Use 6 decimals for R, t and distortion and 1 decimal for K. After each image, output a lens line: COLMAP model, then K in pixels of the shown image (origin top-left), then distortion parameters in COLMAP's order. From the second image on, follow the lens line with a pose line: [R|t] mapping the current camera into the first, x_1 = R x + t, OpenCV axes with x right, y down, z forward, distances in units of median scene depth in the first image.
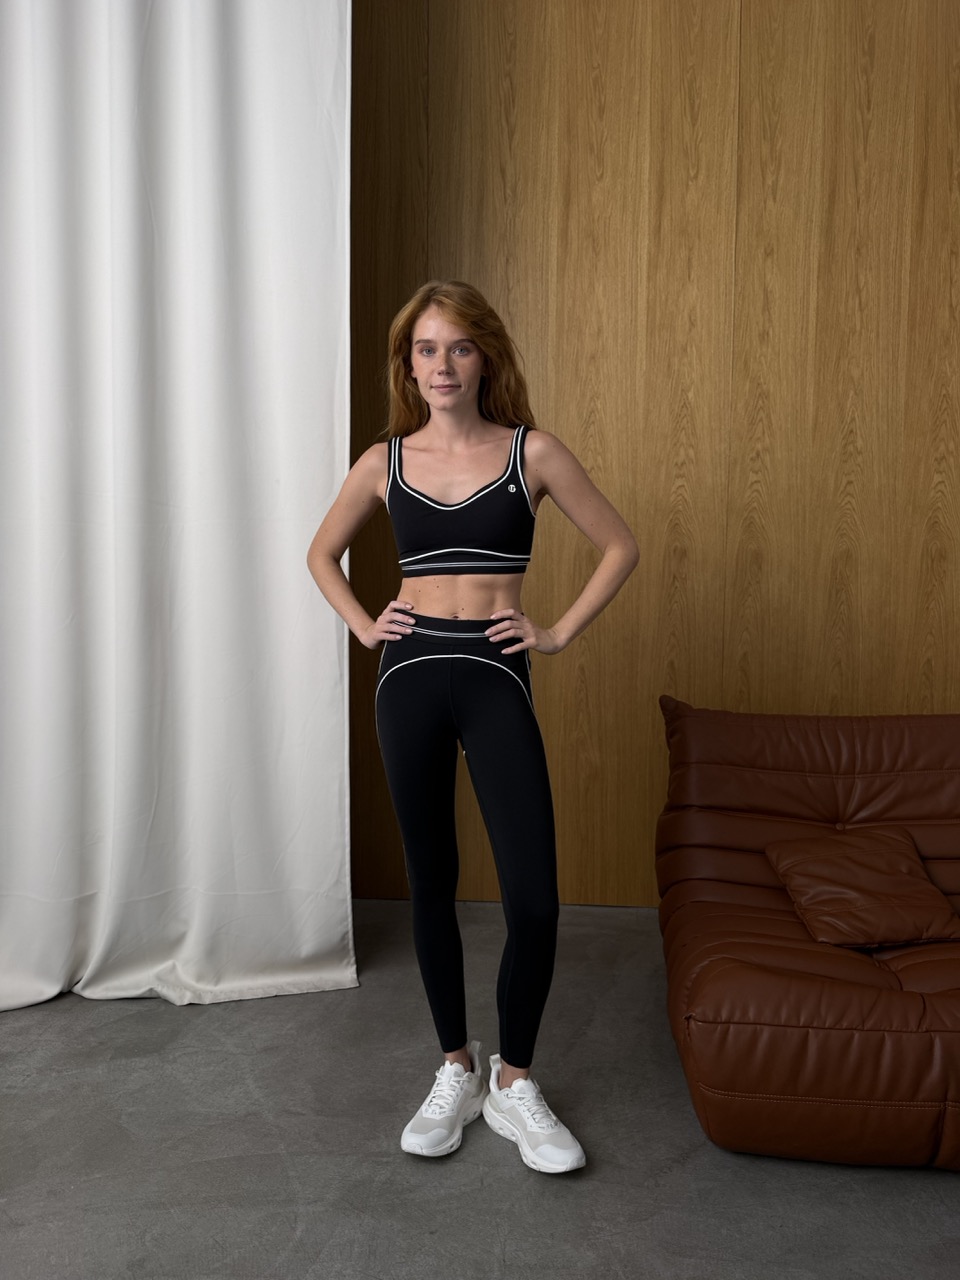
lens RADIAL K [[920.0, 0, 477.7], [0, 920.0, 644.5], [0, 0, 1]] dist [0.002663, -0.020186]
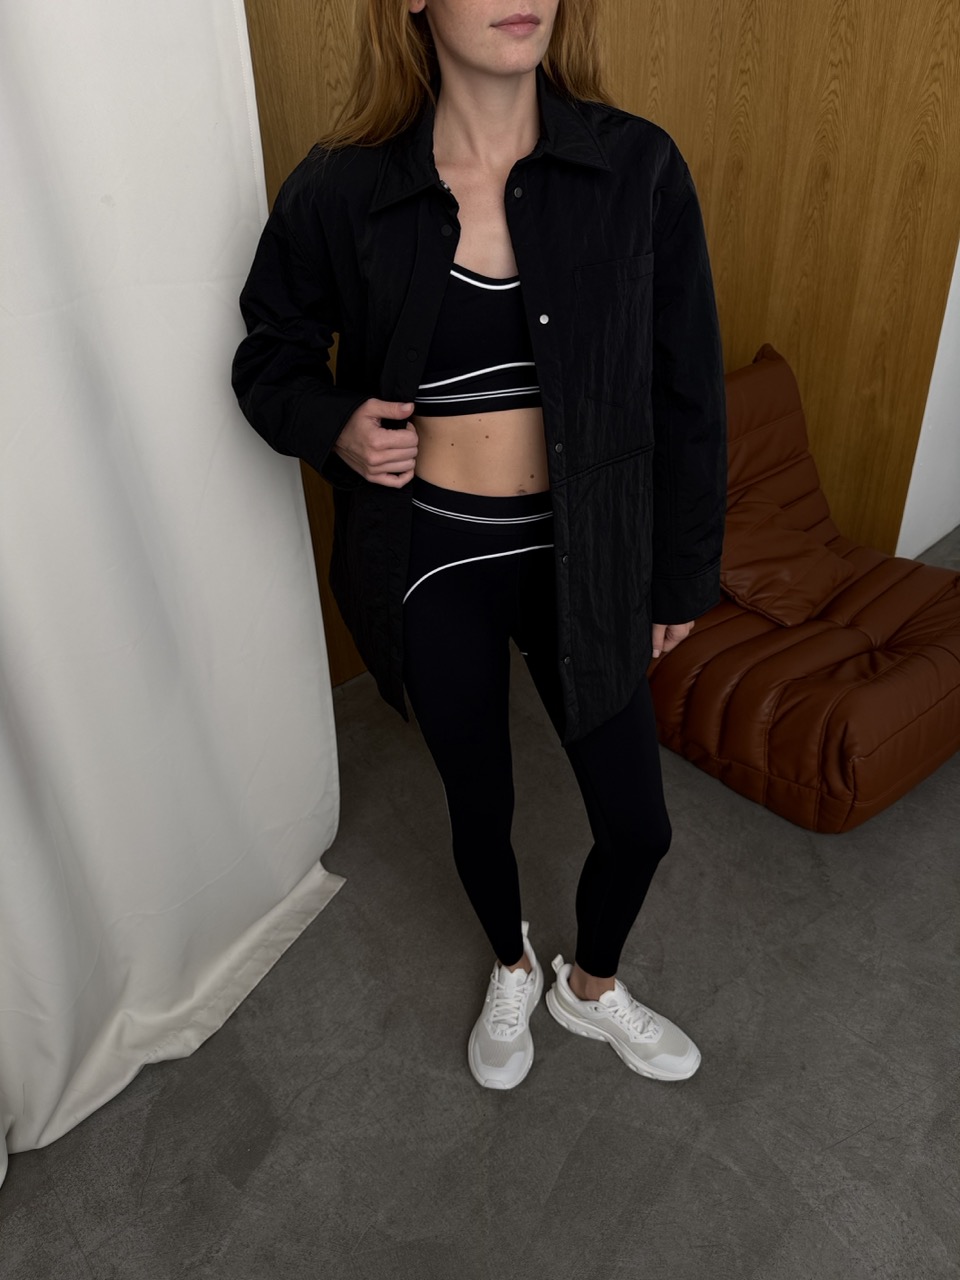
lens RADIAL K [[920.0, 0, 483.1], [0, 920.0, 648.1], [0, 0, 1]] dist [0.002663, -0.020186]
pose [[0.681621, -0.412243, 0.604523, -0.456119], [0.095505, 0.869241, 0.485076, -0.180831], [-0.725445, -0.272903, 0.631864, 0.479446]]
